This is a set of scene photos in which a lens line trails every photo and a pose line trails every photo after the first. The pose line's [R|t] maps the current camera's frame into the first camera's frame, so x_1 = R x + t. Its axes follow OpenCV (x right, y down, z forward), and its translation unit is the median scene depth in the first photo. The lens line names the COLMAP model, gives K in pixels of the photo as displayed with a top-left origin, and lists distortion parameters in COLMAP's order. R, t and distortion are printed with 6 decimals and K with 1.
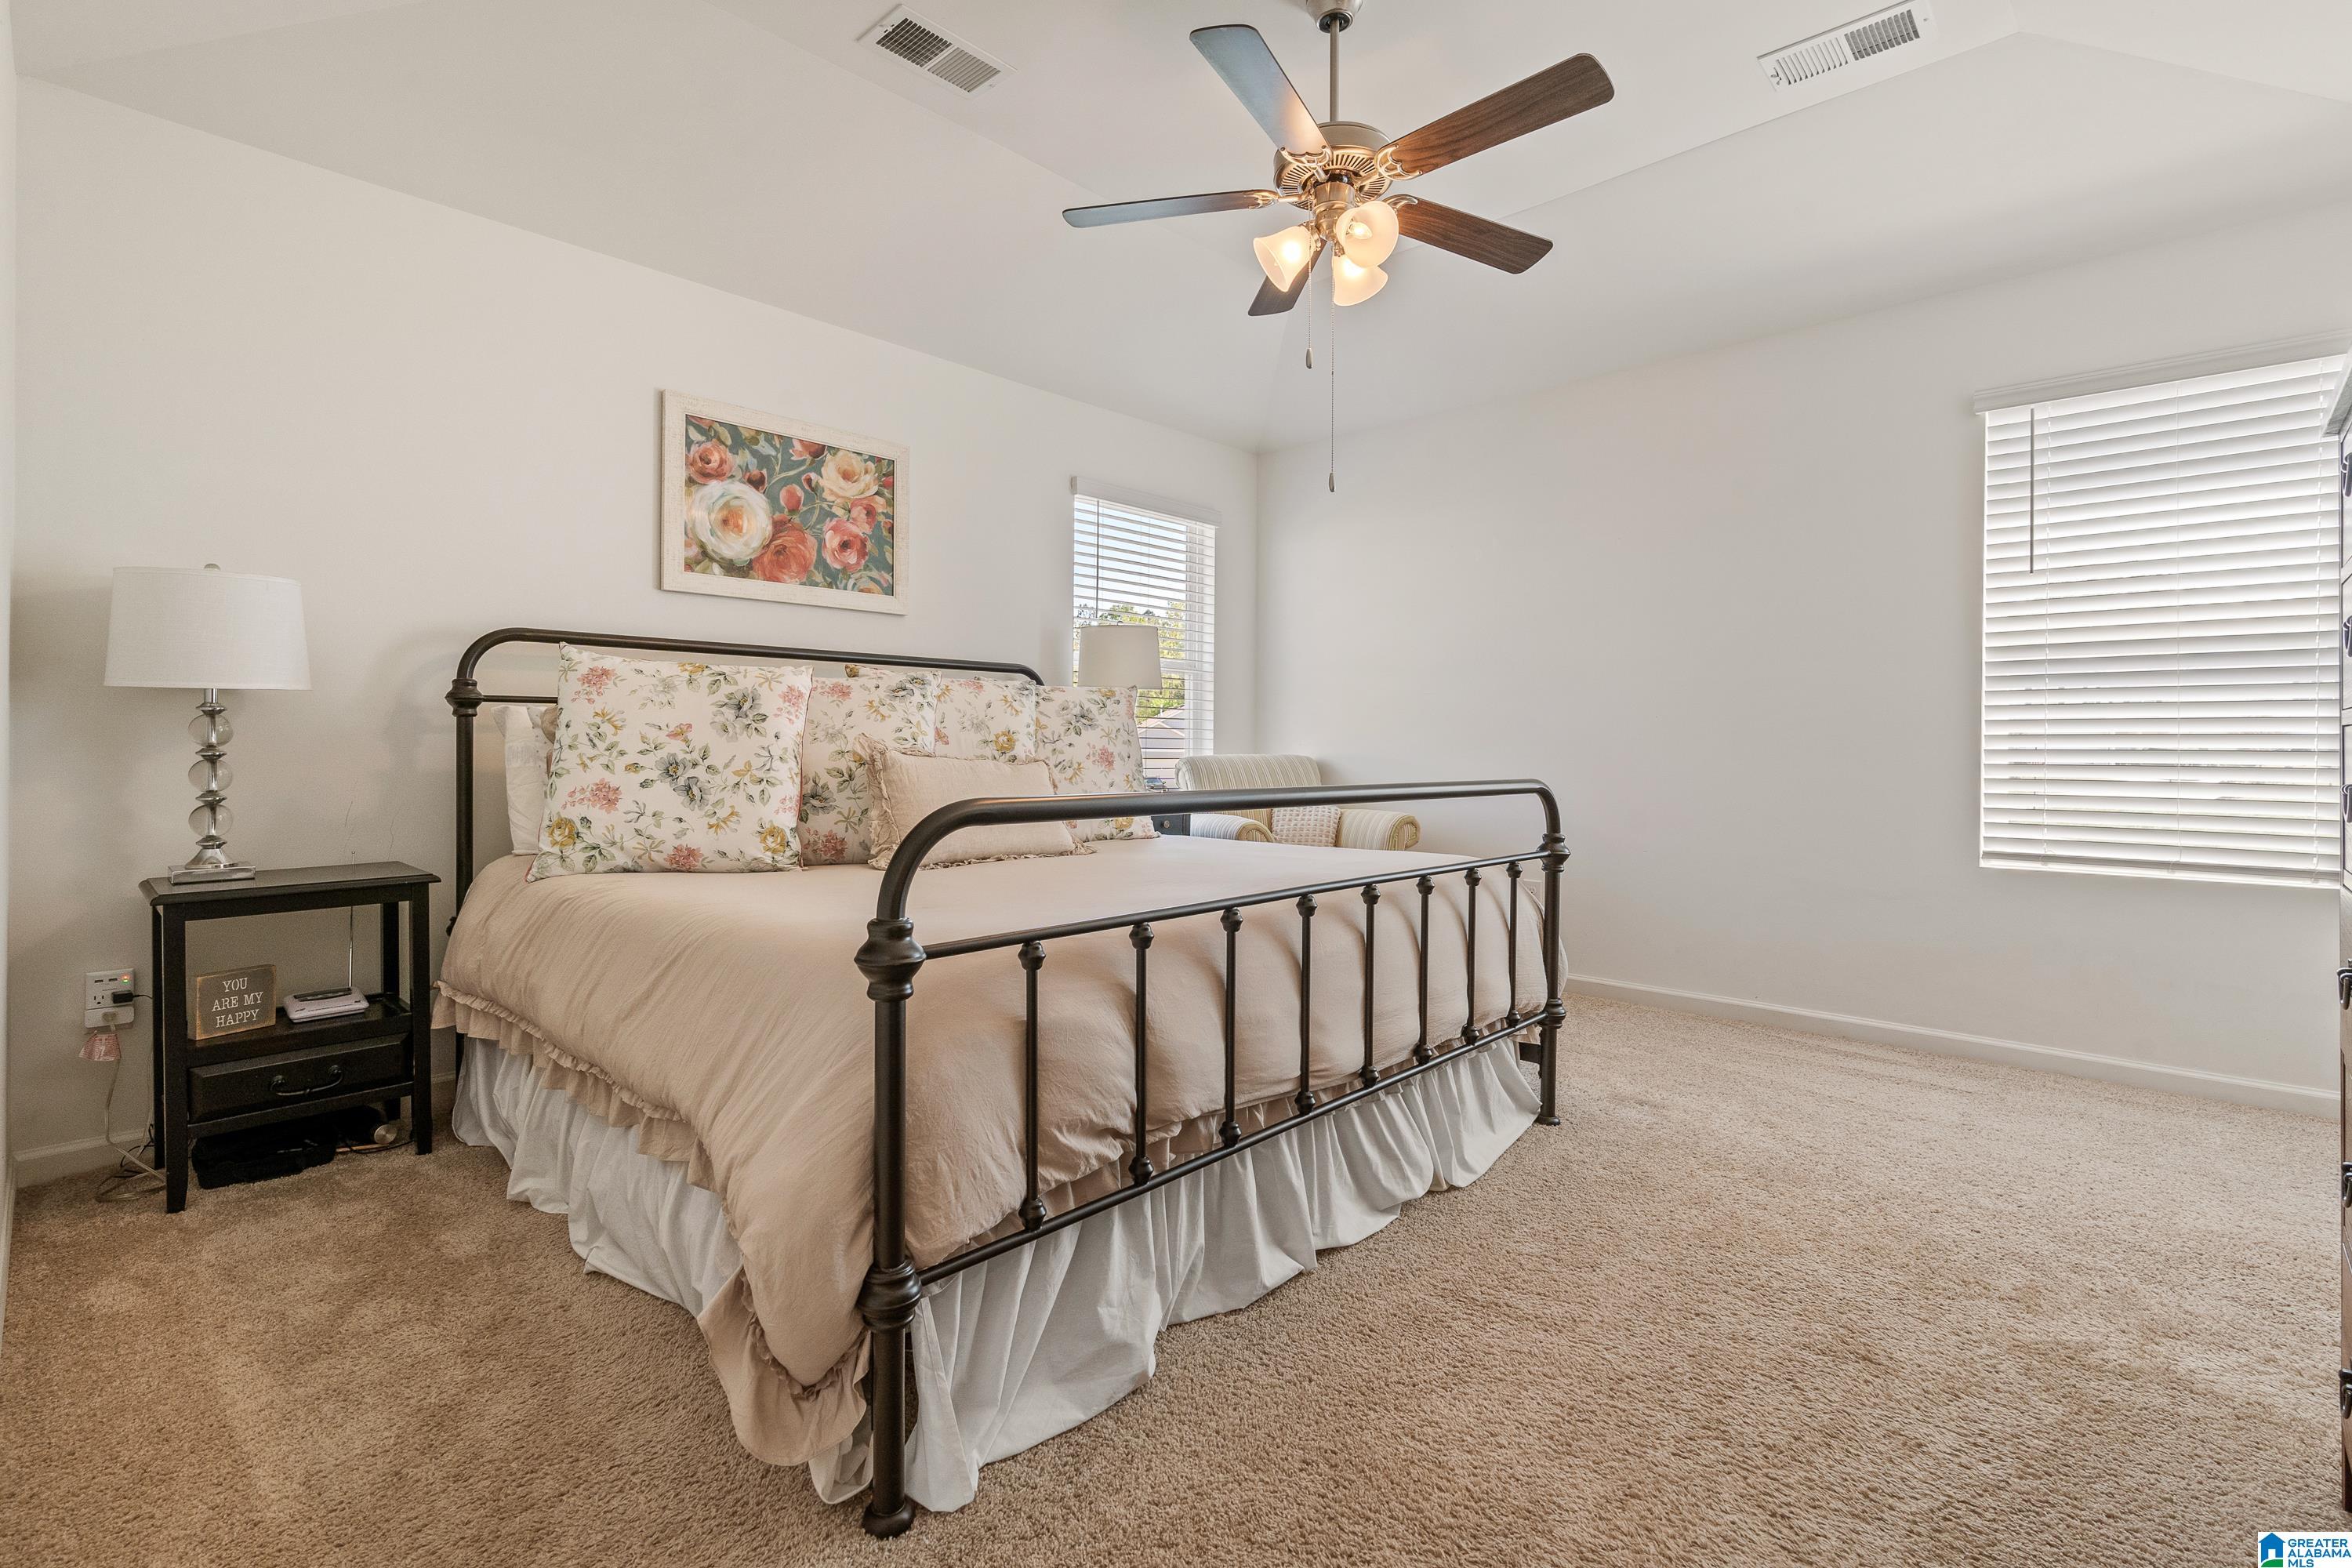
lens RADIAL K [[1080.4, 0, 1187.3], [0, 1080.4, 776.8], [0, 0, 1]] dist [-0.009712, 0.000161]
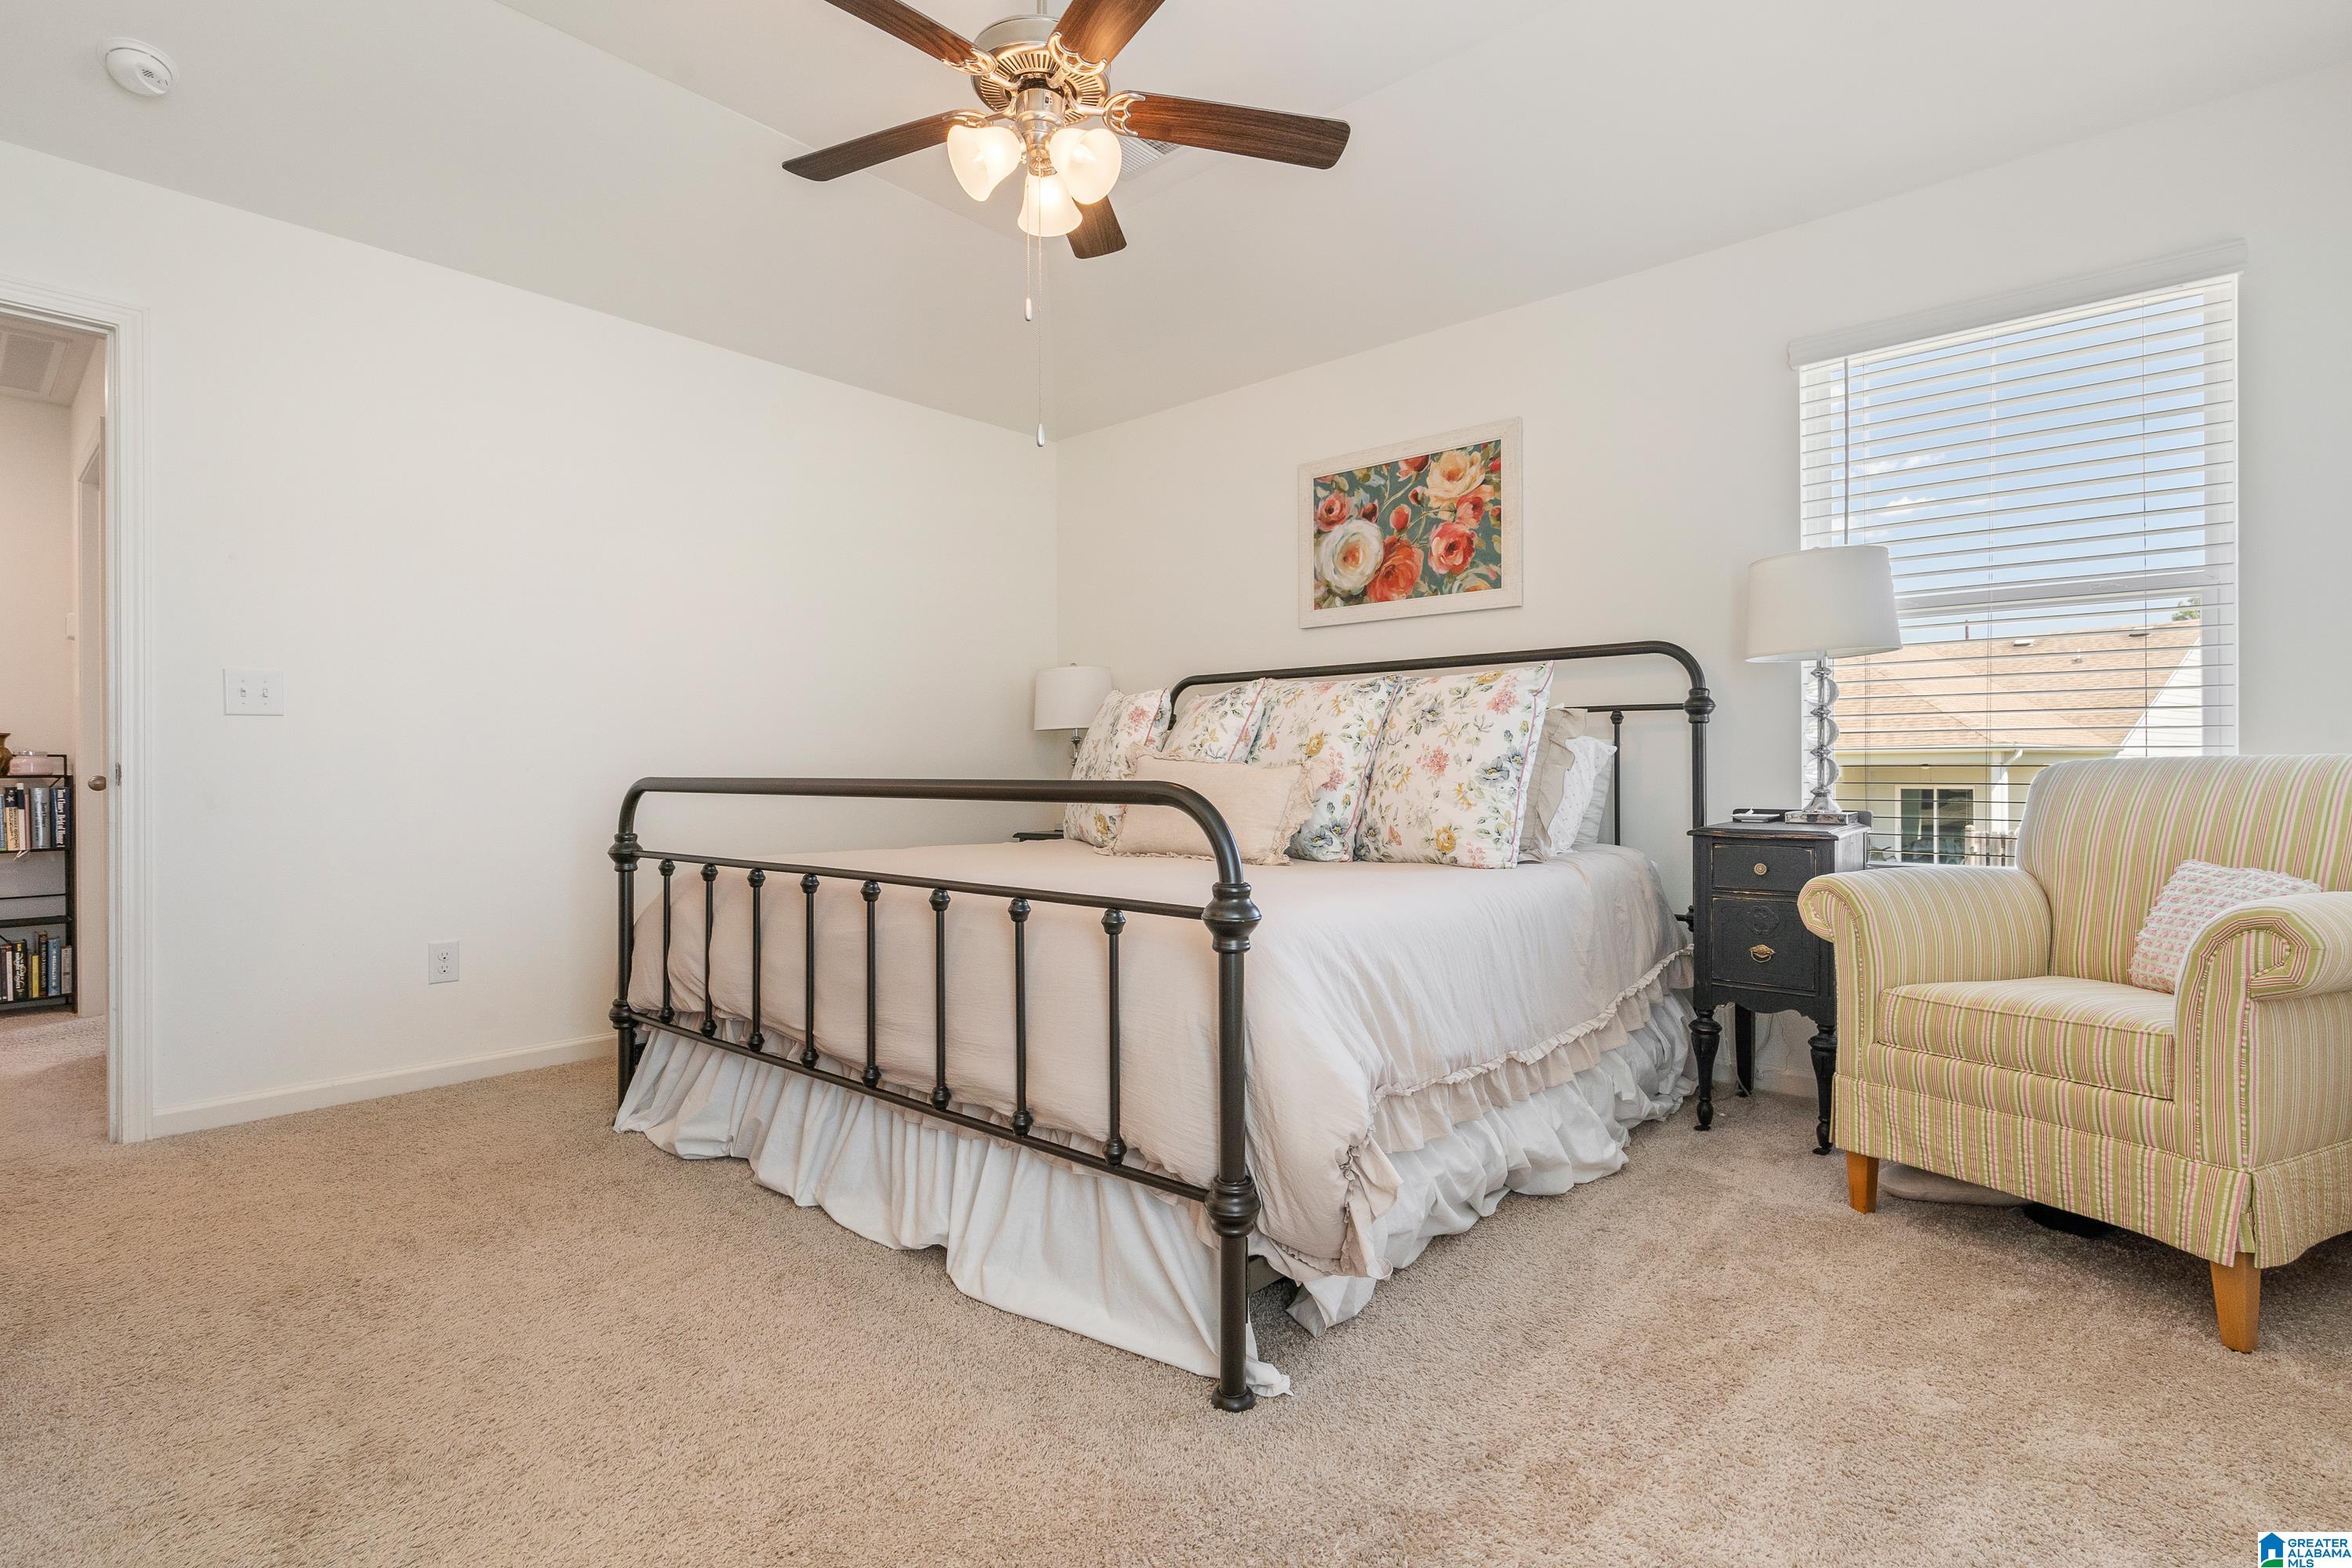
lens RADIAL K [[1158.5, 0, 1189.1], [0, 1158.5, 775.9], [0, 0, 1]] dist [0.000960, -0.000005]
pose [[0.010533, -0.003527, -0.999938, 0.752117], [-0.031083, 0.999509, -0.003853, 0.002123], [0.999461, 0.031122, 0.010418, 0.790483]]
